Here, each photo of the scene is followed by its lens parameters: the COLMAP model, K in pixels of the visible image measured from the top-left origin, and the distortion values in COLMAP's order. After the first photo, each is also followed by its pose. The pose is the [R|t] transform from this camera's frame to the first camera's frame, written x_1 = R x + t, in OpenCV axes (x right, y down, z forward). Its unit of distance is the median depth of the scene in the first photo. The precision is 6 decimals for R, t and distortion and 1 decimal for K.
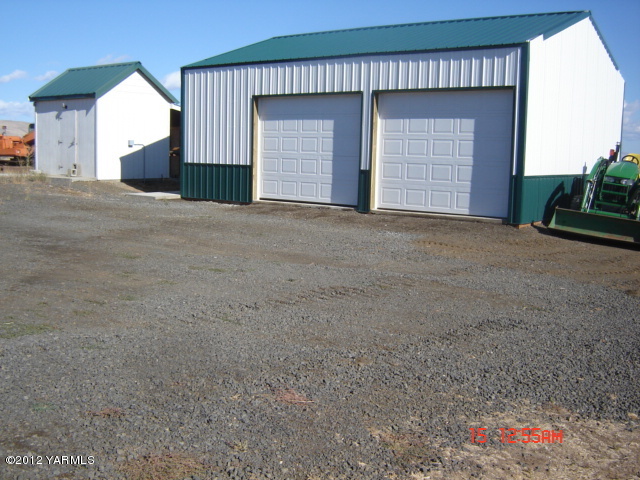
lens RADIAL K [[721.1, 0, 317.2], [0, 721.1, 237.7], [0, 0, 1]] dist [-0.121738, 0.000000]
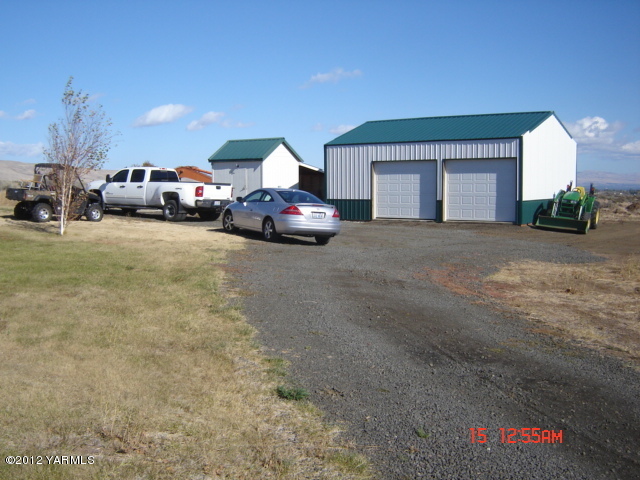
lens RADIAL K [[721.1, 0, 316.5], [0, 721.1, 238.4], [0, 0, 1]] dist [-0.121738, 0.000000]
pose [[0.999352, -0.033110, 0.014088, -0.271763], [0.033647, 0.998644, -0.039734, 0.067587], [-0.012754, 0.040182, 0.999111, -0.843176]]
